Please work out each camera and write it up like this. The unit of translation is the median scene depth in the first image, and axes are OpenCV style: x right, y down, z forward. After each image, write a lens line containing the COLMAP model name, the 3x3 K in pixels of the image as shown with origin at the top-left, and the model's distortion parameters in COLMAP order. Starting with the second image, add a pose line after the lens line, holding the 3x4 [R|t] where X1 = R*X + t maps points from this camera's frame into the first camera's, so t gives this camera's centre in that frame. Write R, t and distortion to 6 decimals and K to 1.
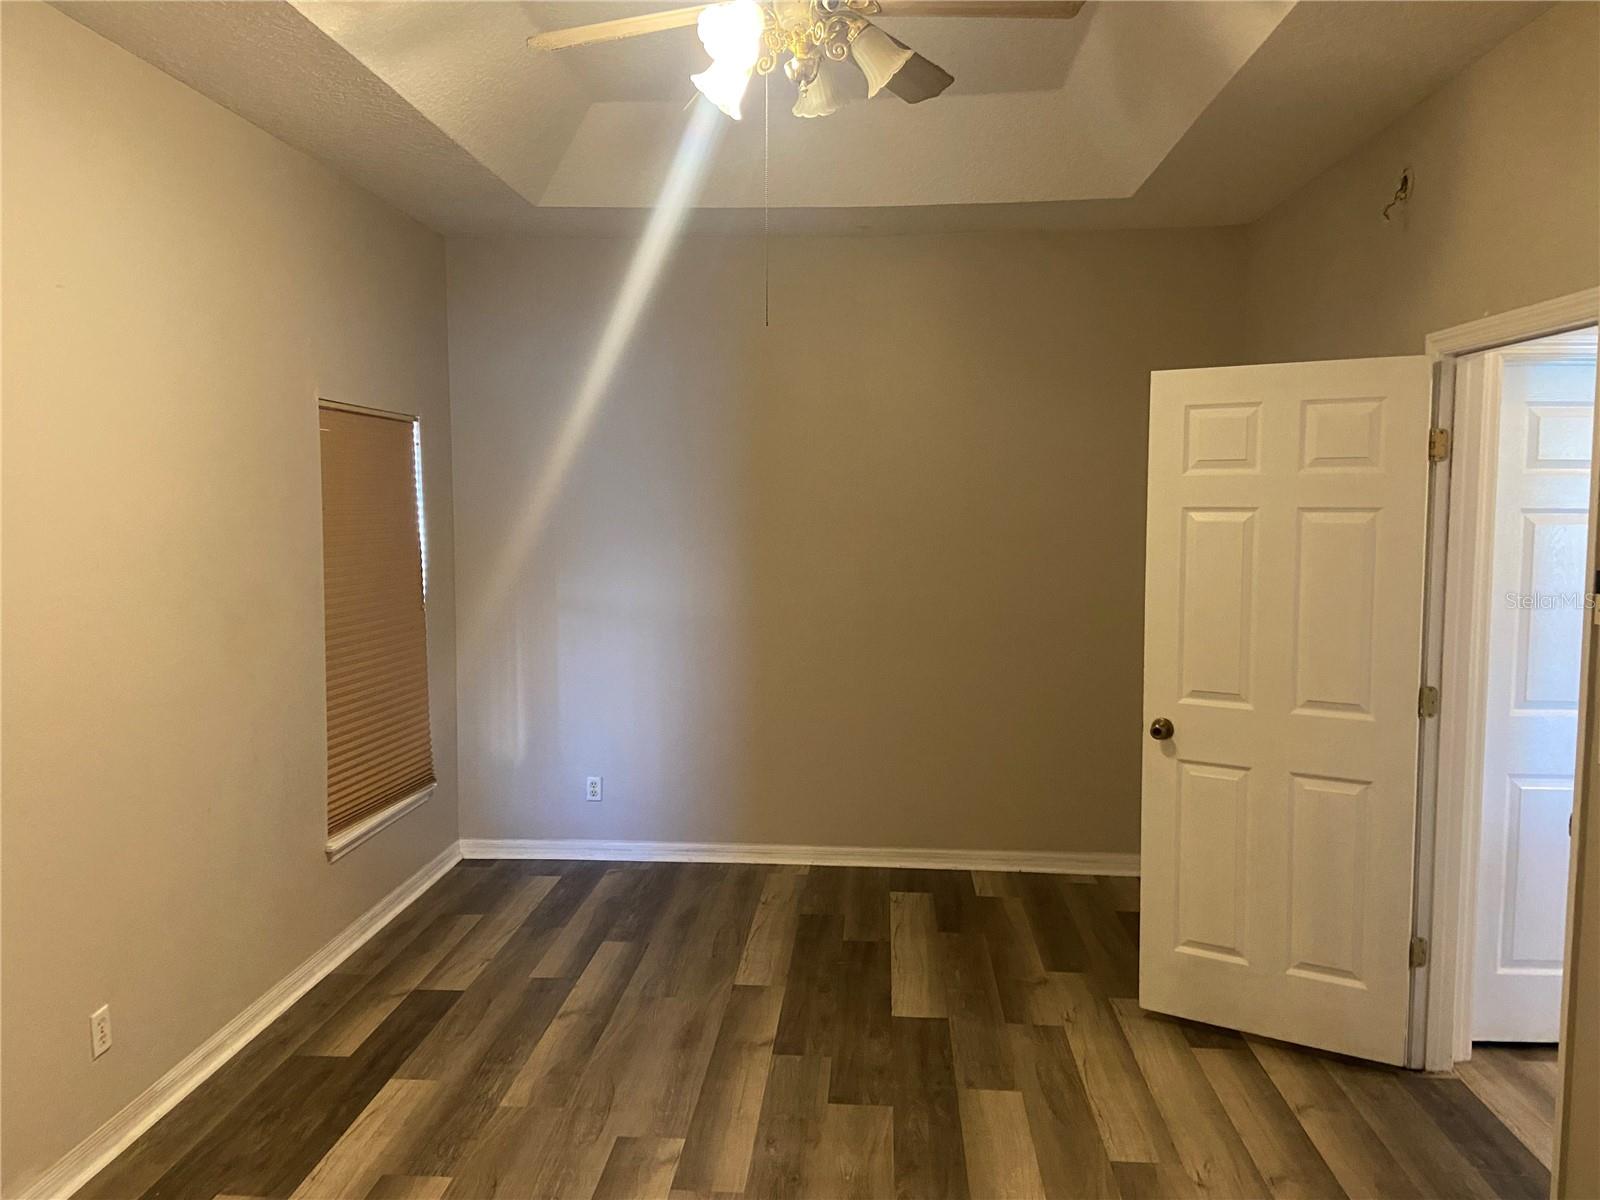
lens RADIAL K [[1213.9, 0, 806.5], [0, 1213.9, 600.4], [0, 0, 1]] dist [0.071721, -0.046920]
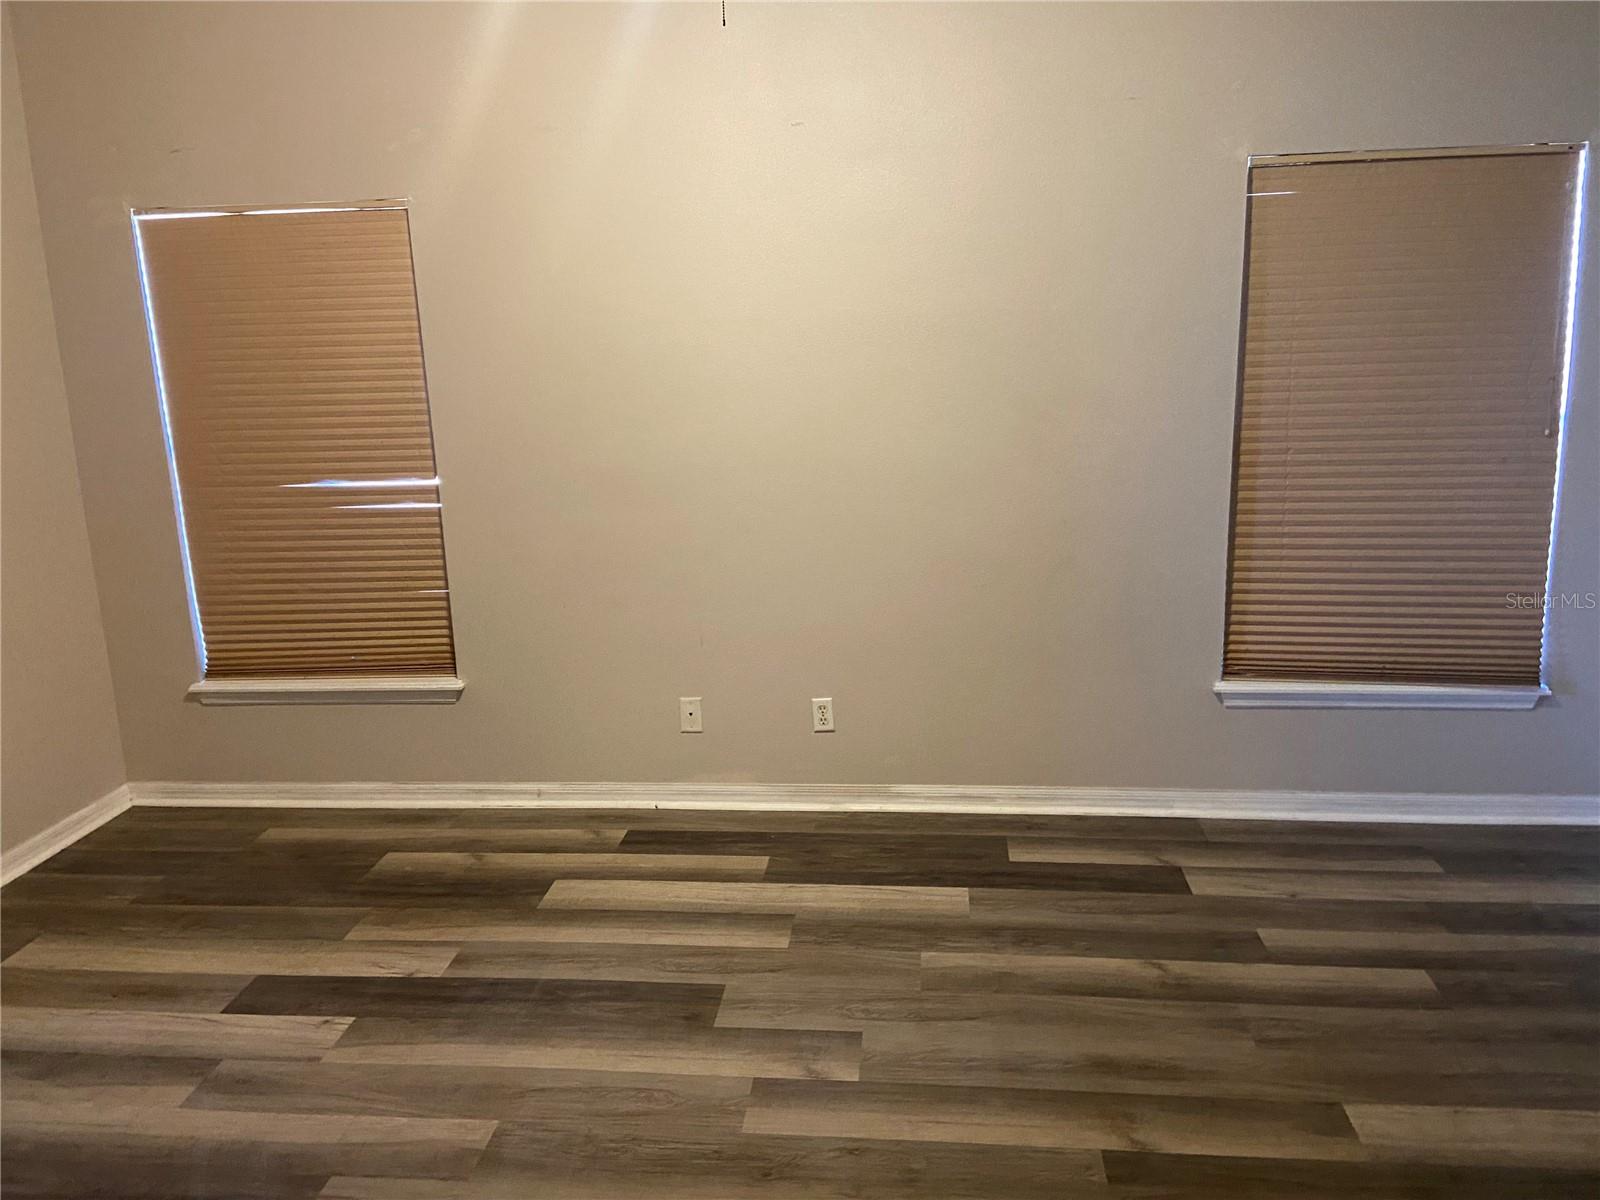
lens RADIAL K [[1213.9, 0, 807.4], [0, 1213.9, 596.5], [0, 0, 1]] dist [0.071721, -0.046920]
pose [[-0.041507, 0.226718, -0.973076, 0.553614], [-0.054720, 0.971937, 0.228787, -0.059839], [0.997639, 0.062742, -0.027936, 0.840882]]
